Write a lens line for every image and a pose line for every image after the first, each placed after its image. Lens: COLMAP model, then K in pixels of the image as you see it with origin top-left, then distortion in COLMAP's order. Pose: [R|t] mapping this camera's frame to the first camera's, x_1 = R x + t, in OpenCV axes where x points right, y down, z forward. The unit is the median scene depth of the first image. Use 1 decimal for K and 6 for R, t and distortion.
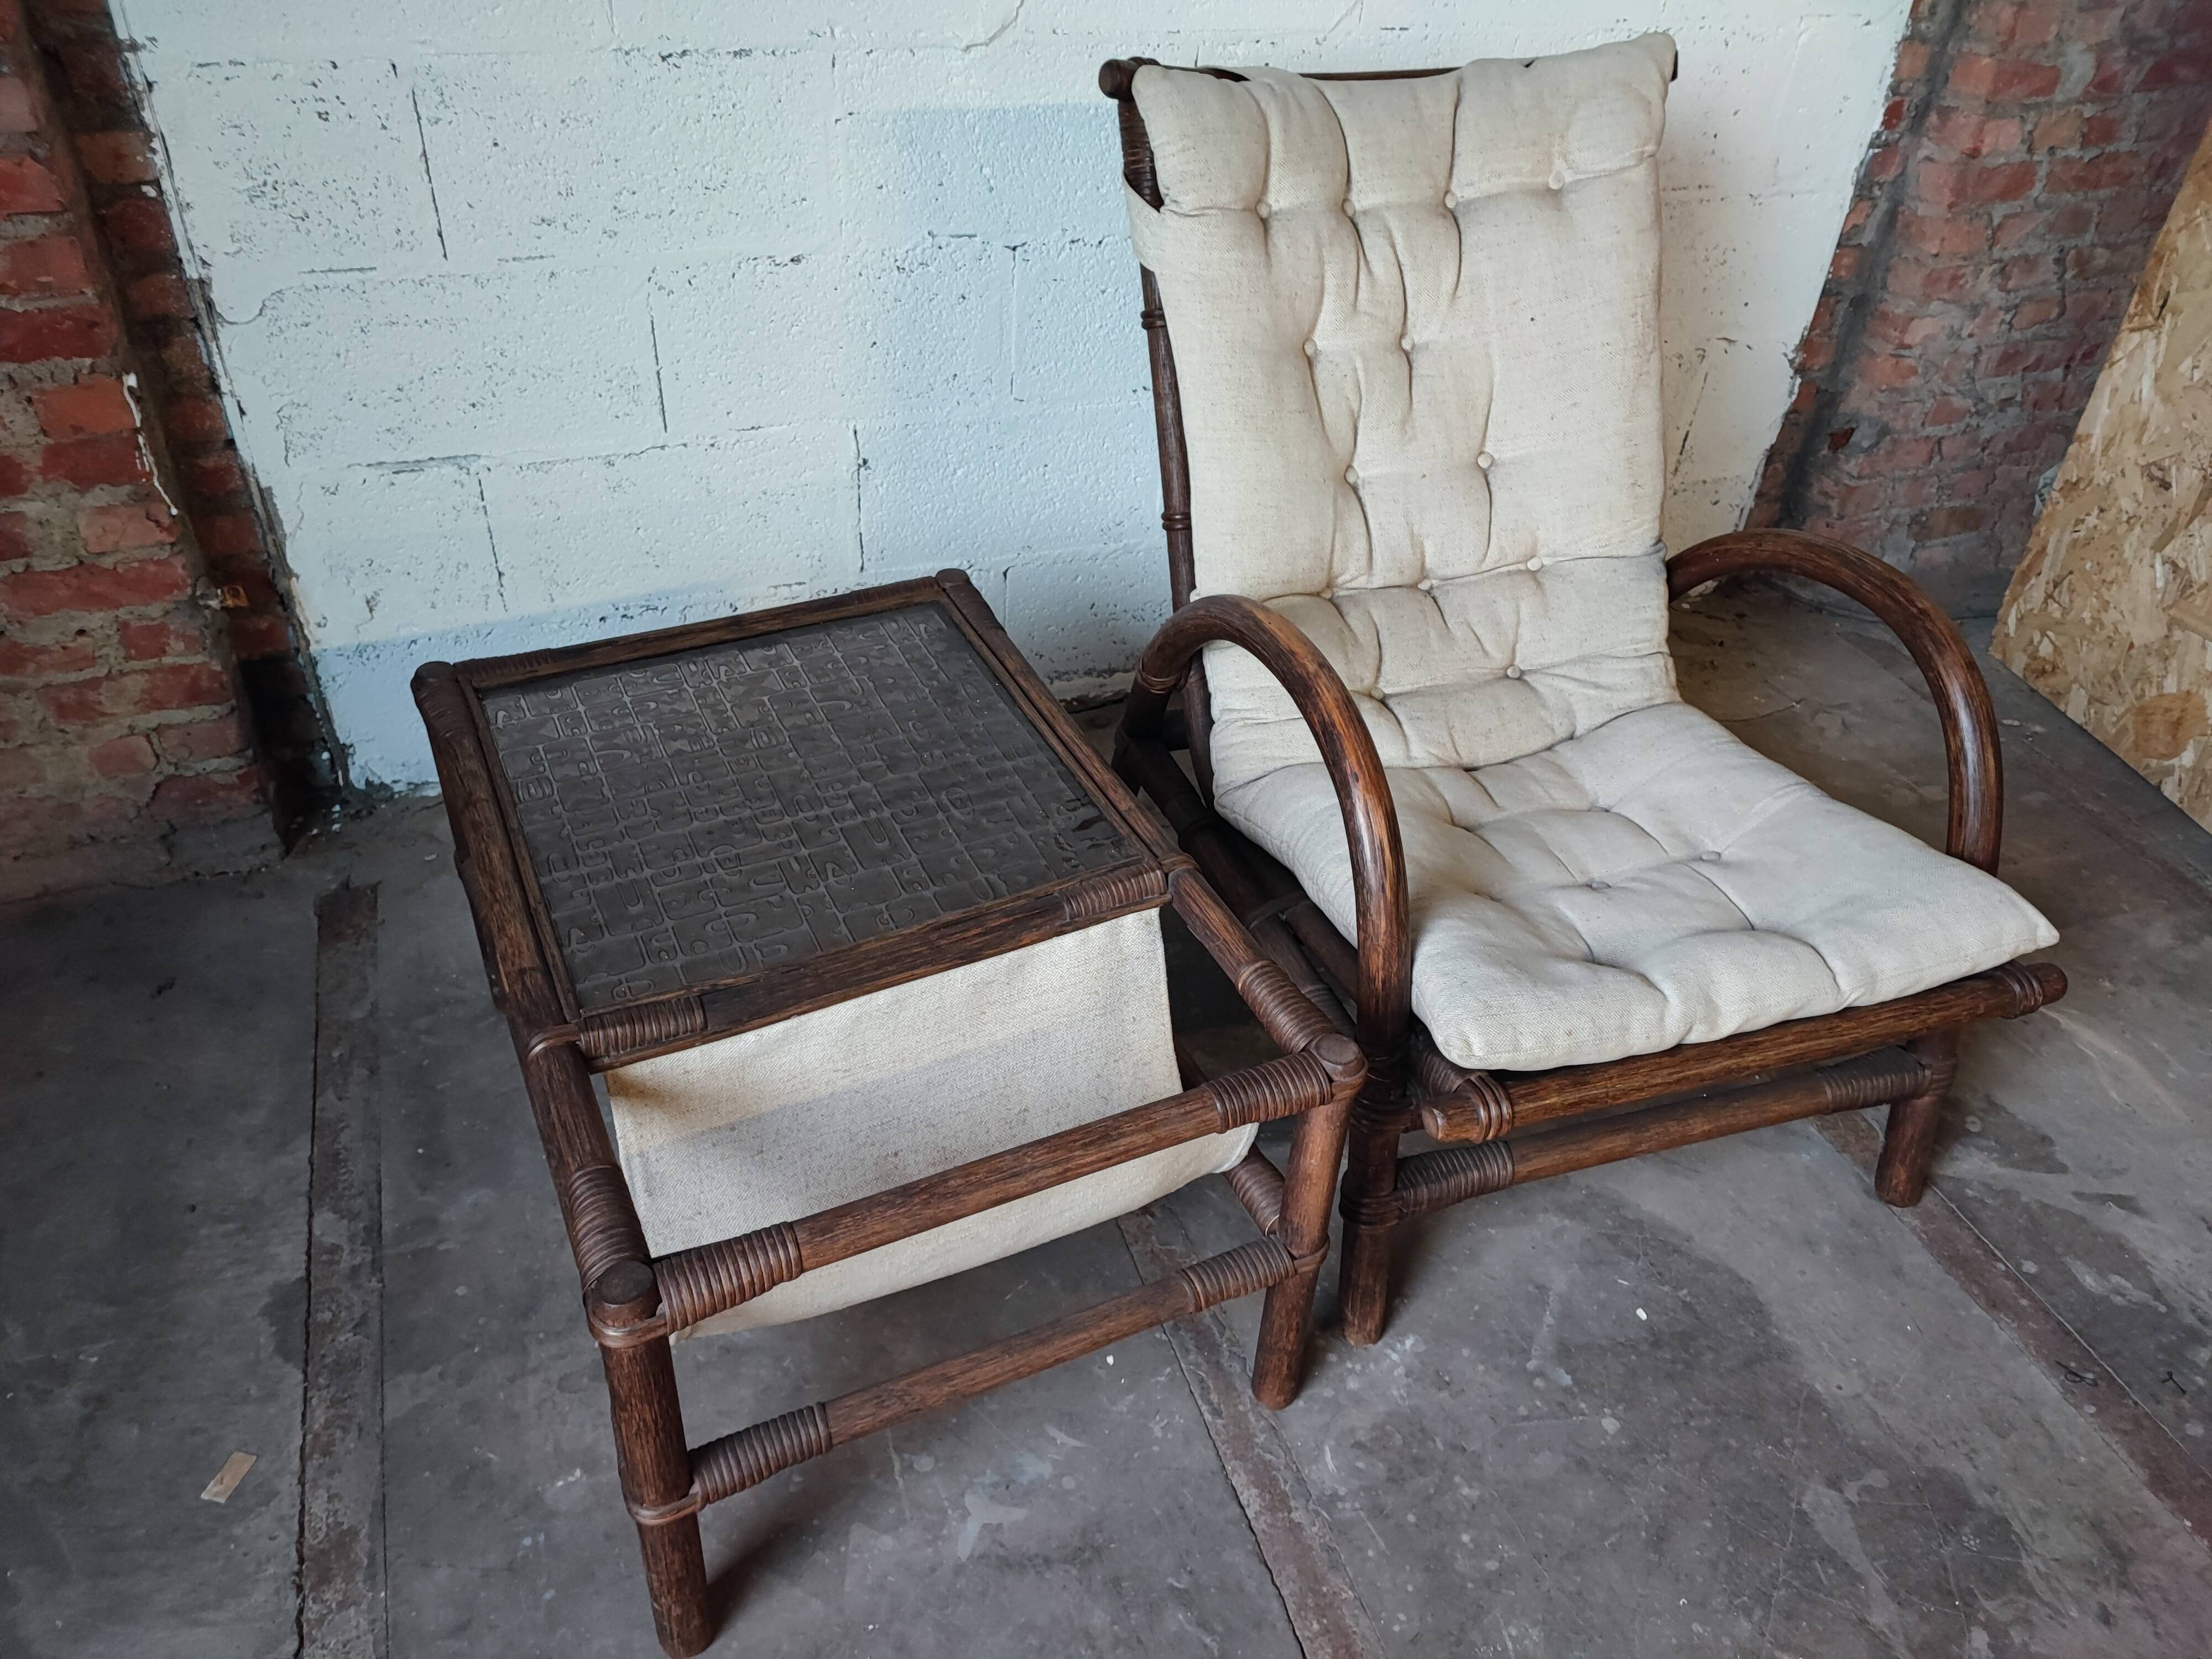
lens RADIAL K [[1621.2, 0, 1110.9], [0, 1621.2, 838.6], [0, 0, 1]] dist [0.055879, -0.065732]
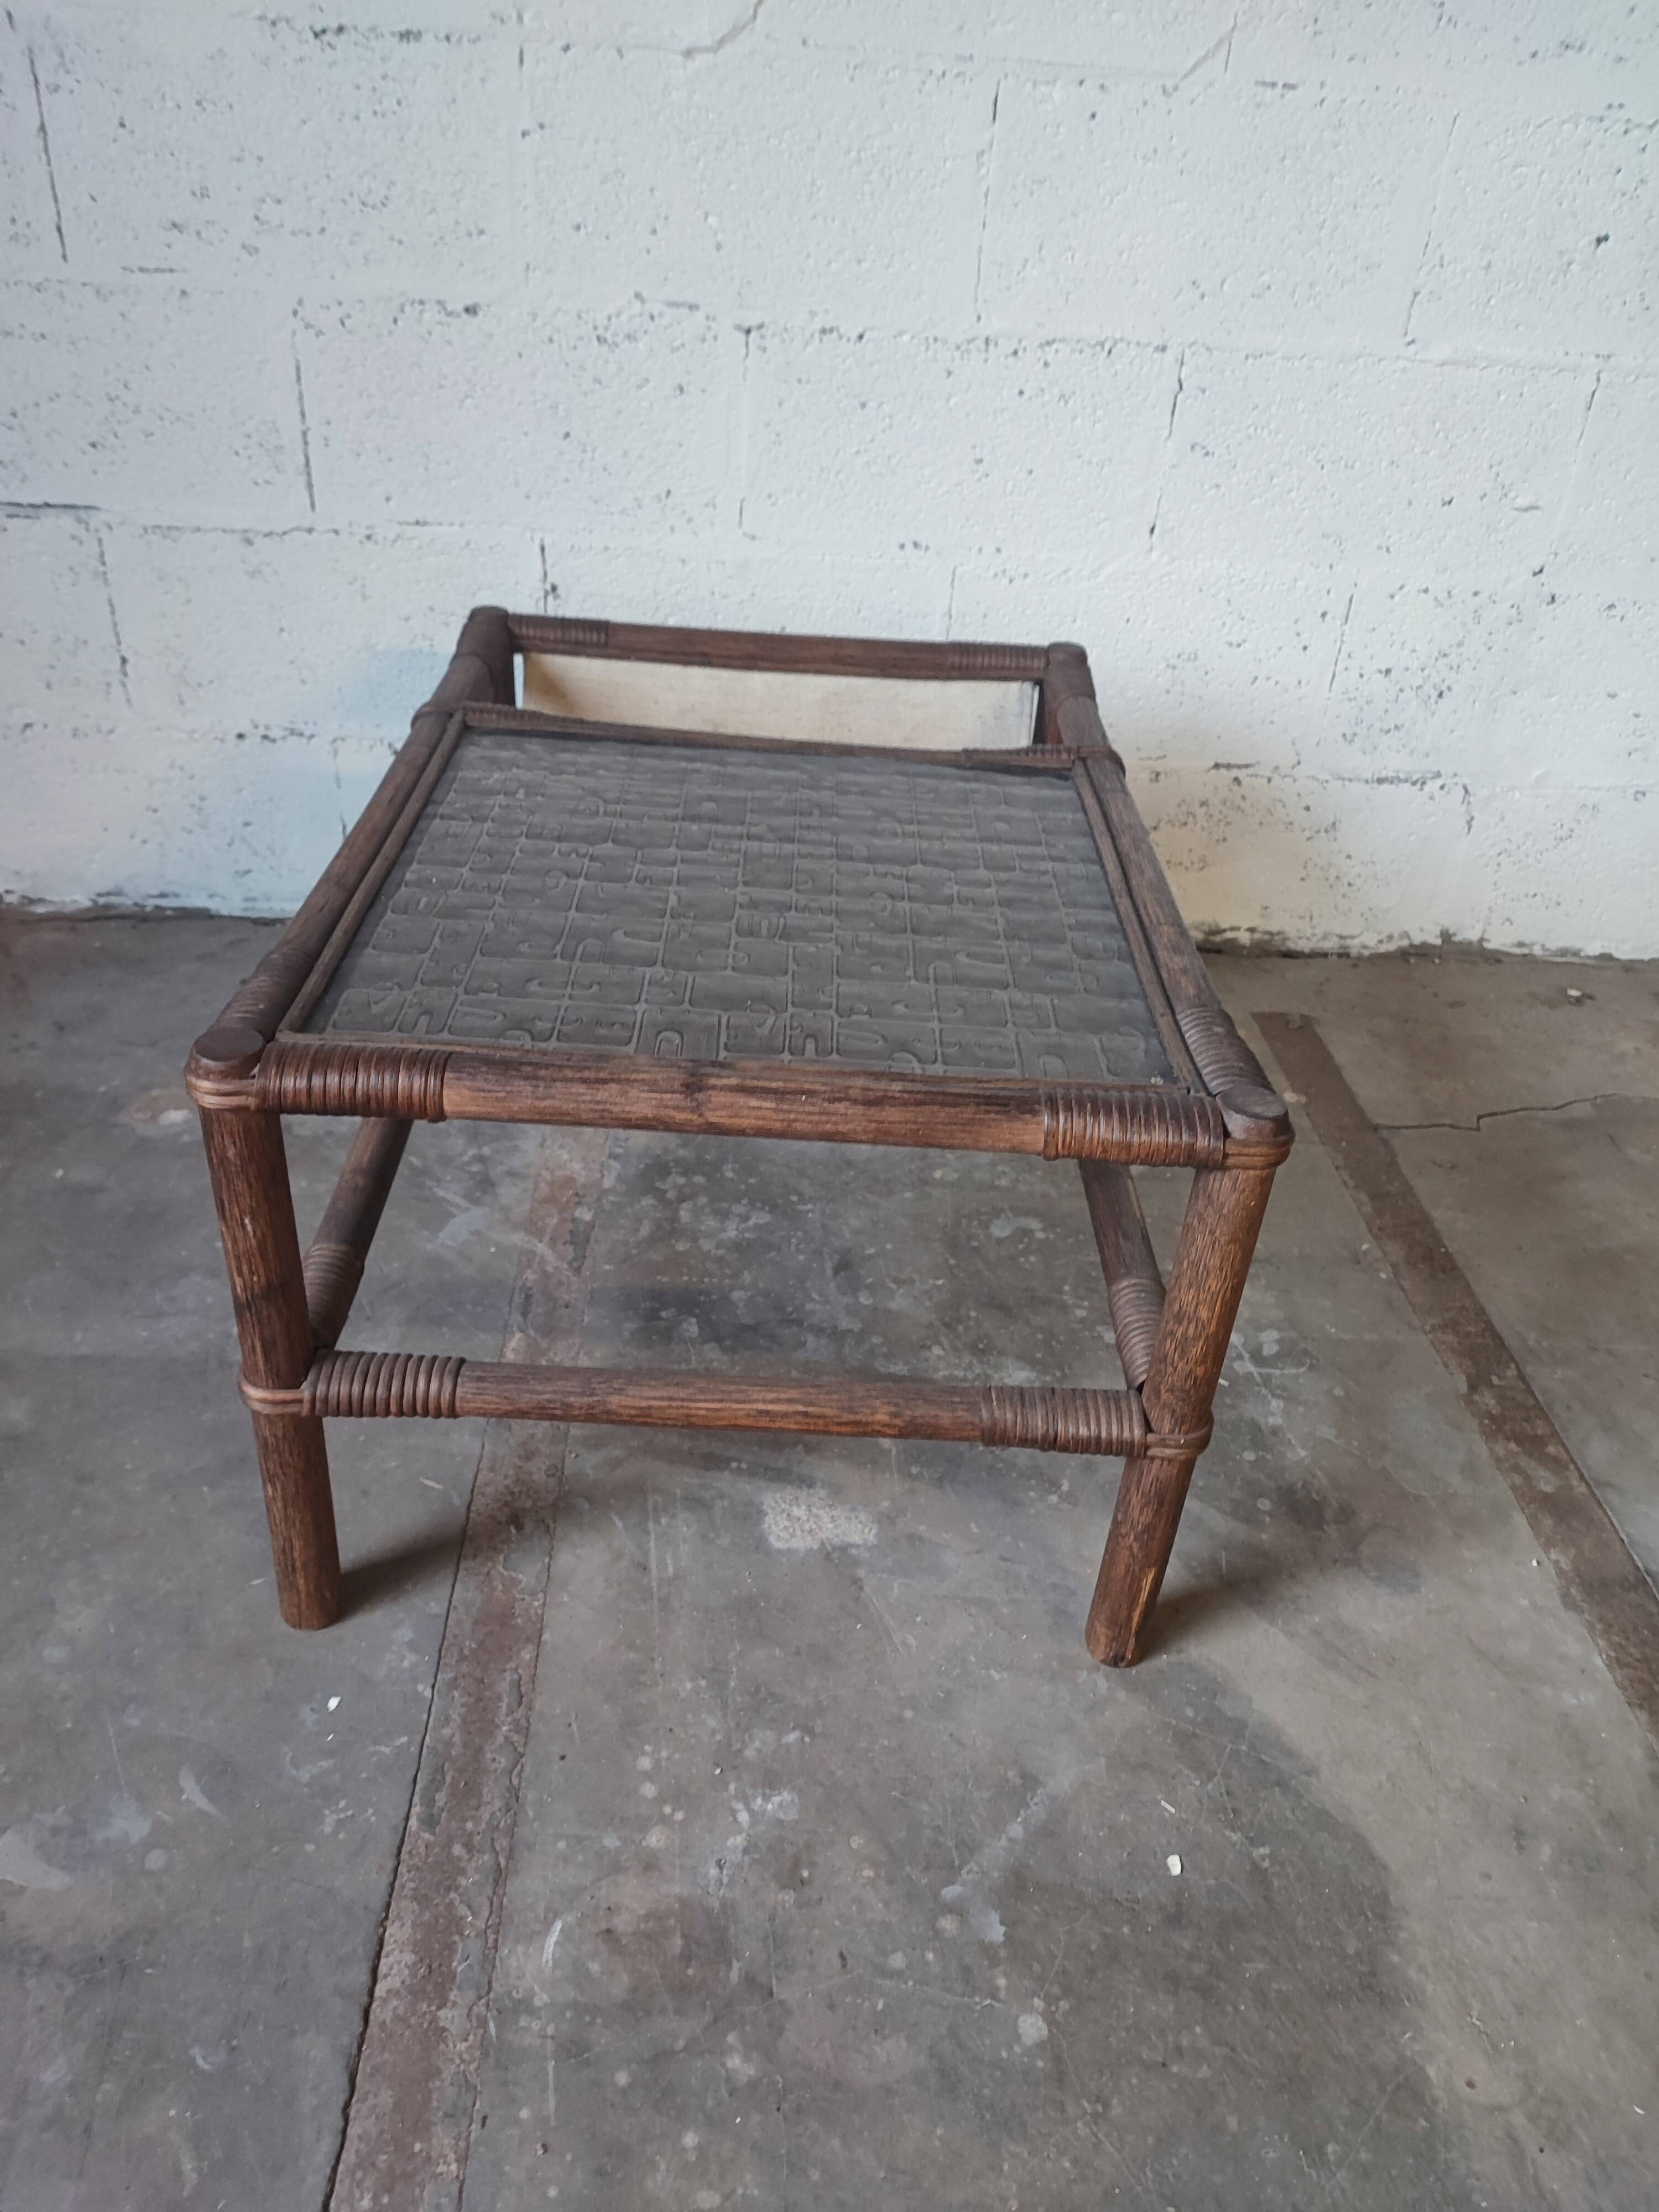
lens RADIAL K [[1621.2, 0, 818.2], [0, 1621.2, 1106.6], [0, 0, 1]] dist [0.055879, -0.065732]
pose [[0.952505, 0.166080, -0.255247, 0.275956], [-0.192385, 0.977918, -0.081631, 0.081584], [0.236053, 0.126859, 0.963424, 0.312462]]
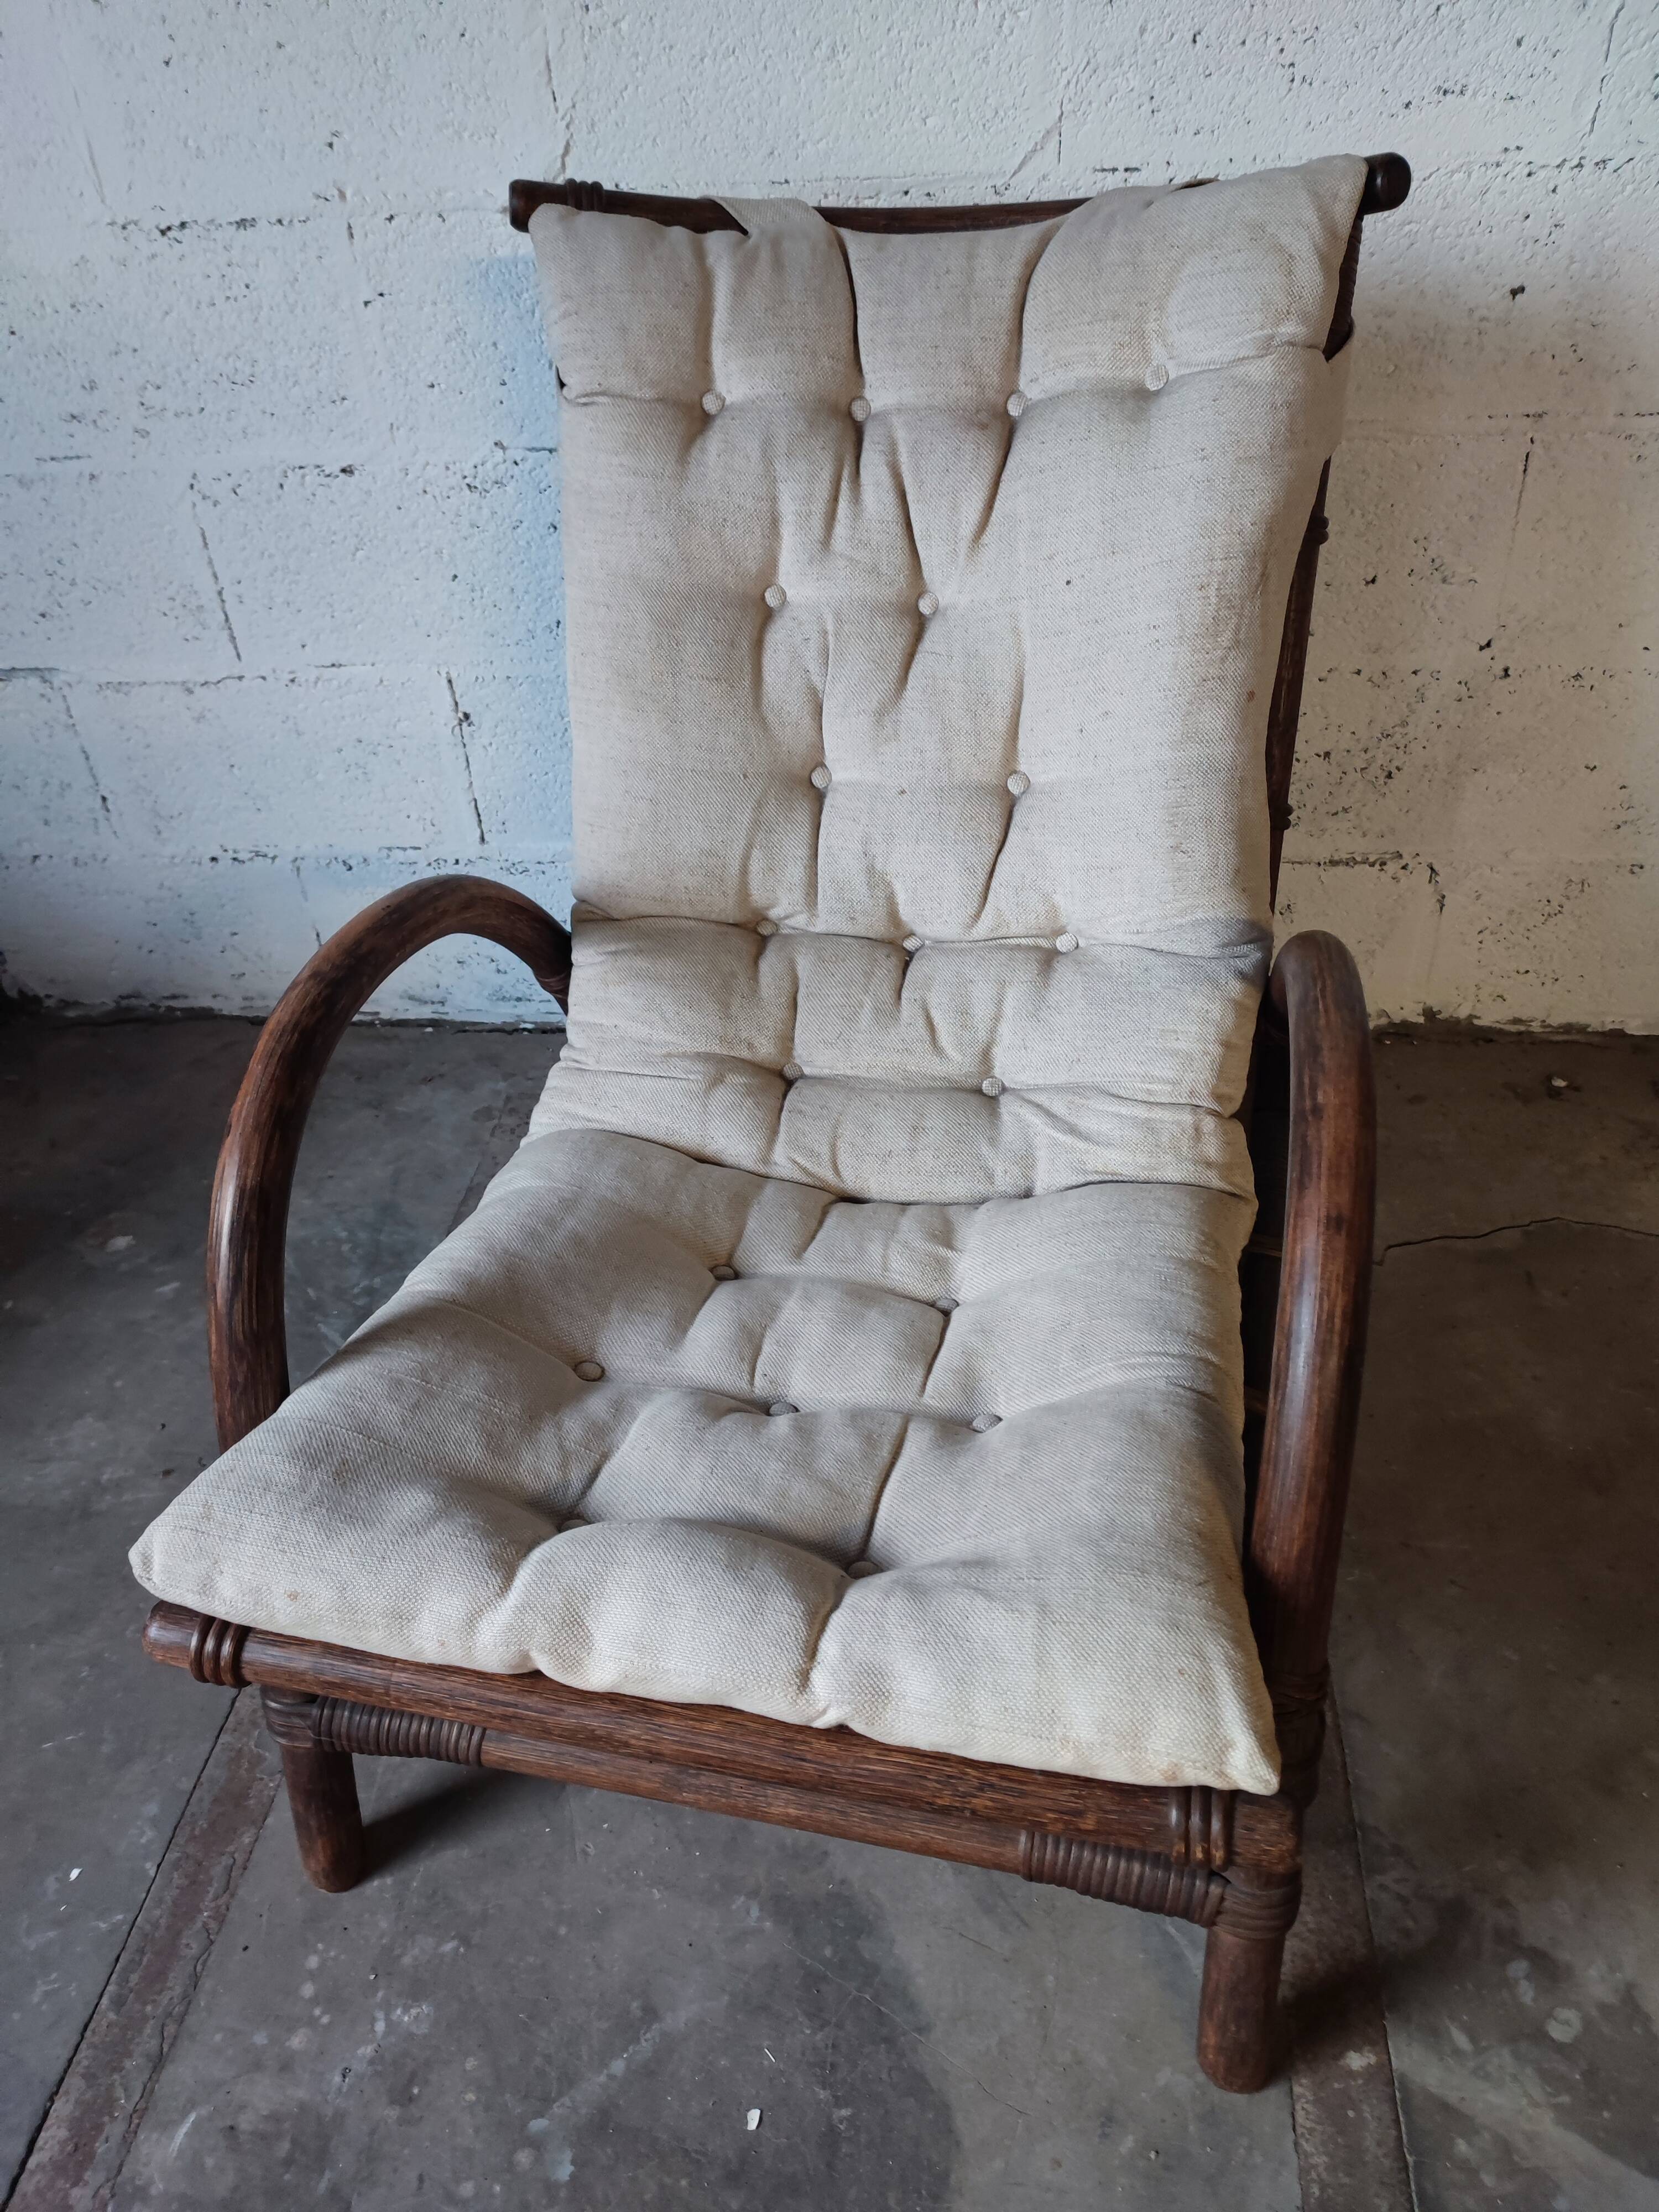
lens RADIAL K [[1621.2, 0, 810.5], [0, 1621.2, 1109.8], [0, 0, 1]] dist [0.055879, -0.065732]
pose [[0.884790, 0.188432, -0.426193, 0.488031], [-0.190992, 0.980888, 0.037173, -0.111495], [0.425052, 0.048509, 0.903868, 0.368512]]
